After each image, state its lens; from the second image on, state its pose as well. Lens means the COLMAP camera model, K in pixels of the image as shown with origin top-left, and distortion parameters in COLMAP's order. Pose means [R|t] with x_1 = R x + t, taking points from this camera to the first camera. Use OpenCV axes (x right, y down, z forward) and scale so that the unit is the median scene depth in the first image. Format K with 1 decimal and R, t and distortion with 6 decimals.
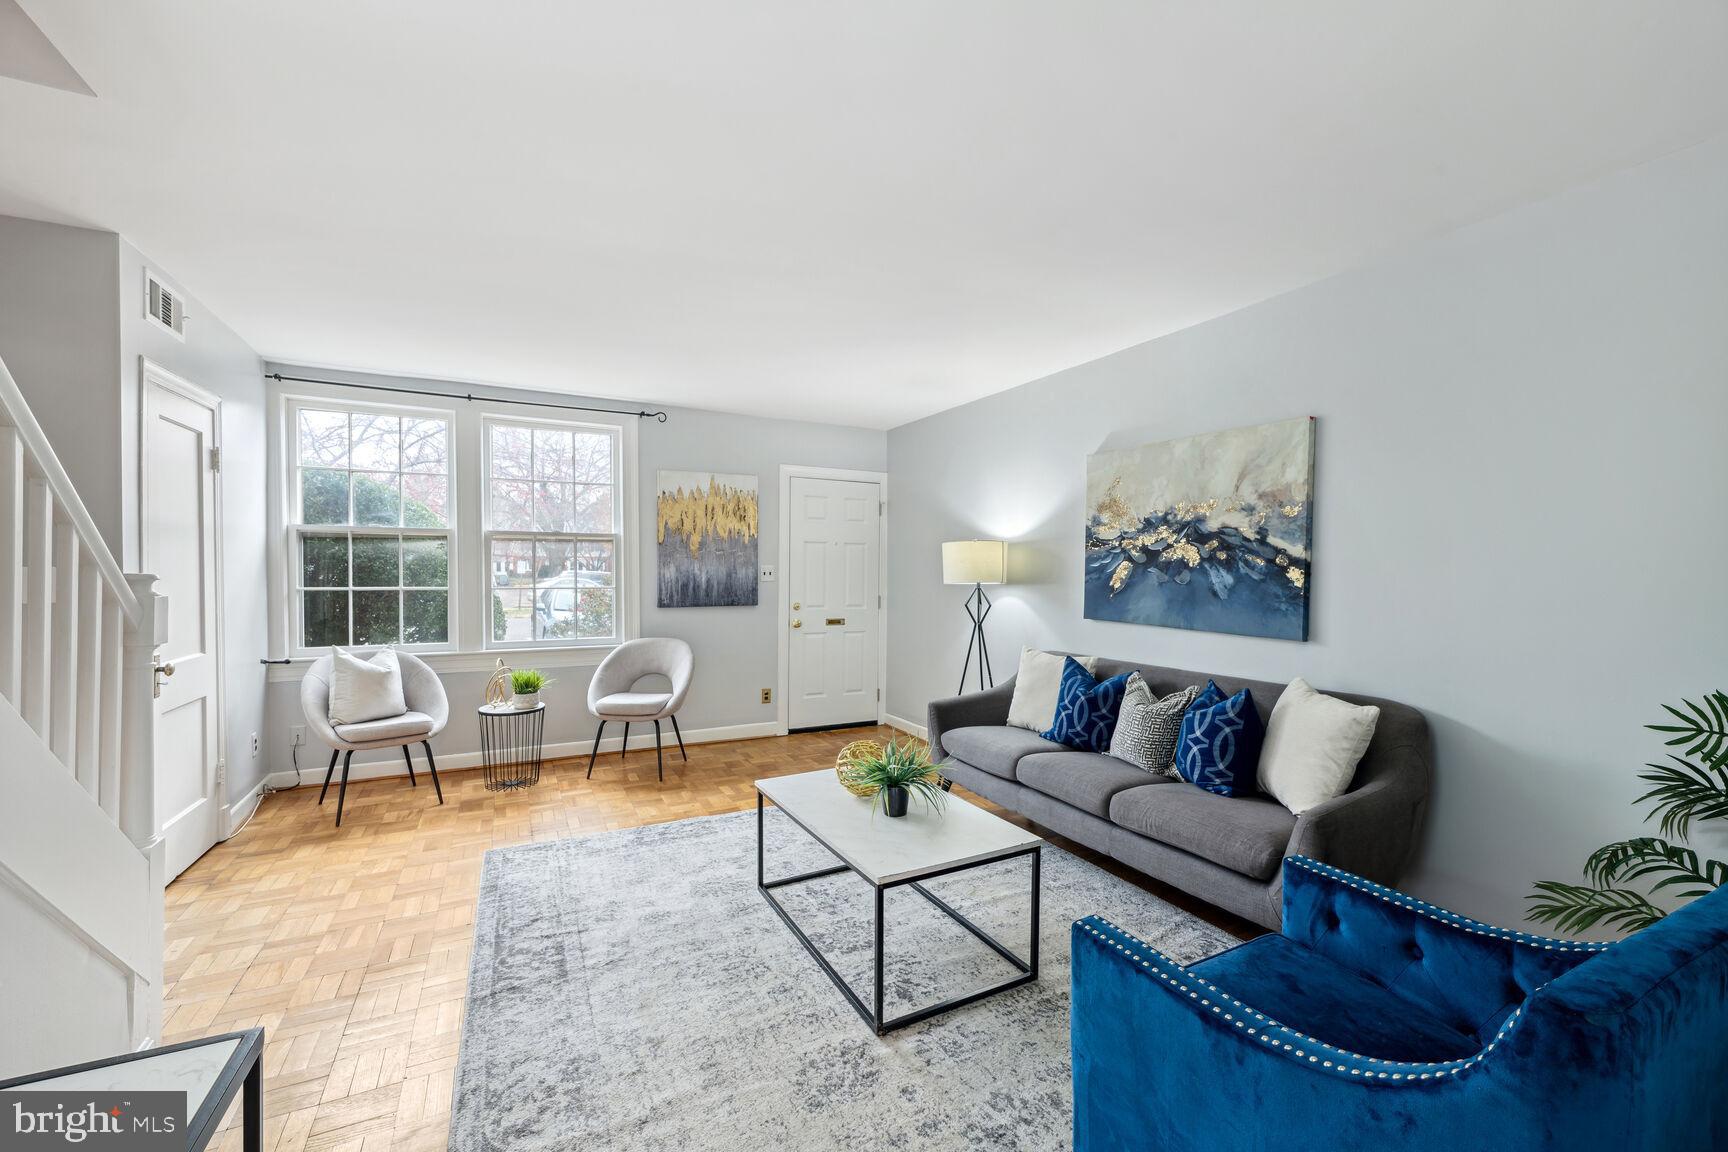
lens RADIAL K [[710.4, 0, 879.9], [0, 710.4, 574.4], [0, 0, 1]] dist [-0.002363, 0.000334]
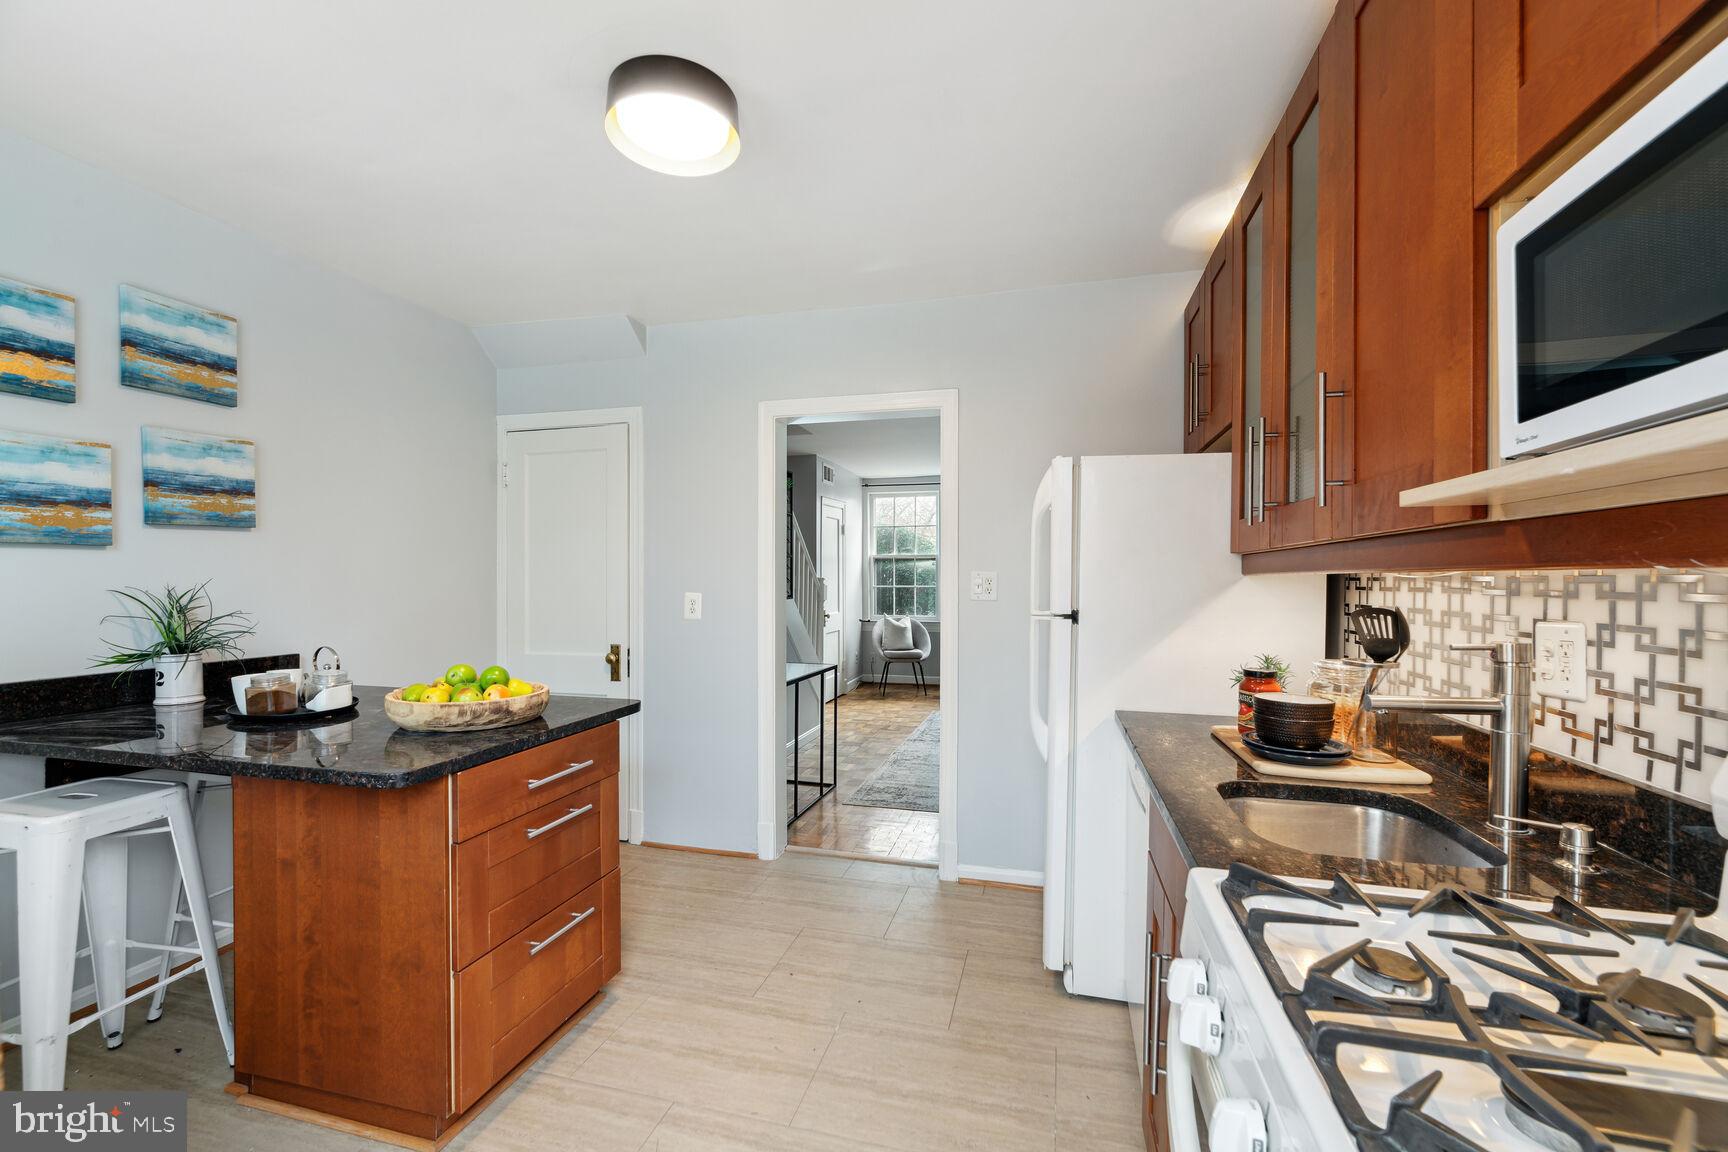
lens RADIAL K [[710.4, 0, 864.8], [0, 710.4, 581.8], [0, 0, 1]] dist [-0.002363, 0.000334]
pose [[0.737800, 0.007647, -0.674976, 0.565244], [-0.009707, 0.999953, 0.000718, 0.007743], [0.674950, 0.006023, 0.737839, -0.550618]]
